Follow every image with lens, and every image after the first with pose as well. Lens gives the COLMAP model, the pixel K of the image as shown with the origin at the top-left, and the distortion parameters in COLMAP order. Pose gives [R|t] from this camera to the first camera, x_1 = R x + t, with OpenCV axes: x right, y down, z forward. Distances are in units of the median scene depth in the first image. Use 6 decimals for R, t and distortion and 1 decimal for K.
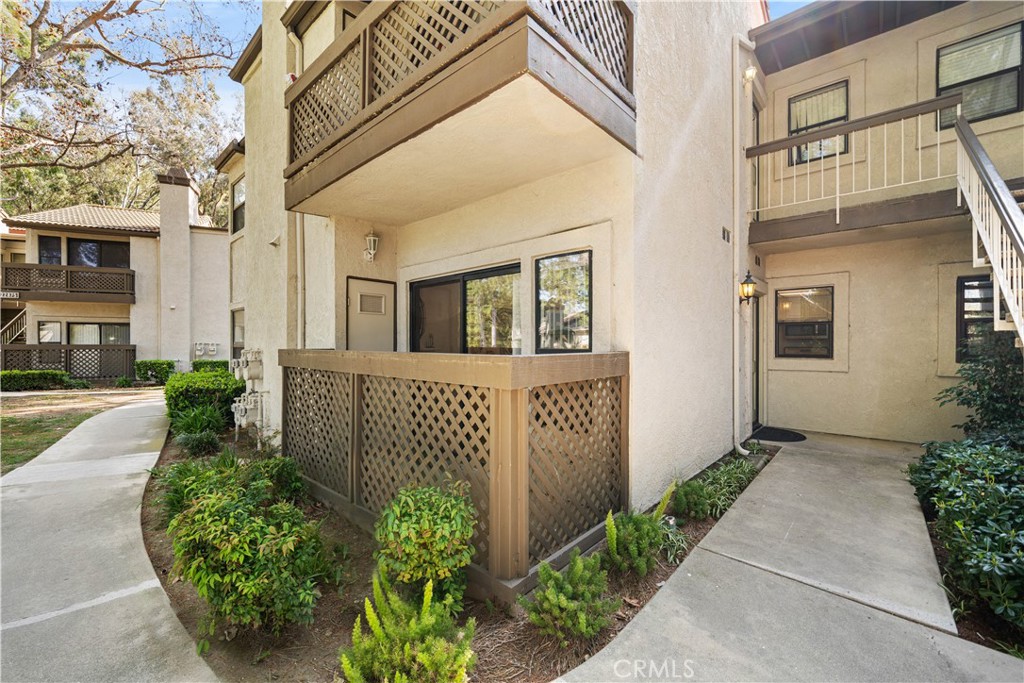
lens RADIAL K [[411.7, 0, 510.2], [0, 411.7, 344.5], [0, 0, 1]] dist [-0.001292, 0.000005]
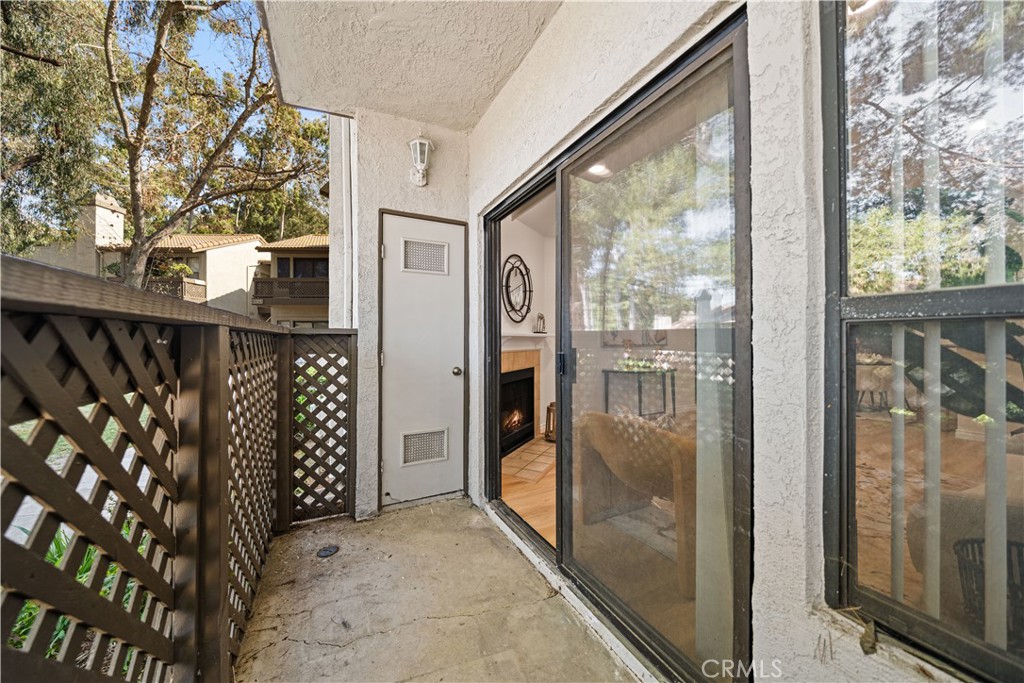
lens RADIAL K [[354.0, 0, 504.8], [0, 354.0, 338.5], [0, 0, 1]] dist [-0.001228, 0.000044]
pose [[0.927533, -0.002980, -0.373730, -0.027940], [0.002113, 0.999994, -0.002730, 0.024046], [0.373736, 0.001742, 0.927533, 0.529635]]
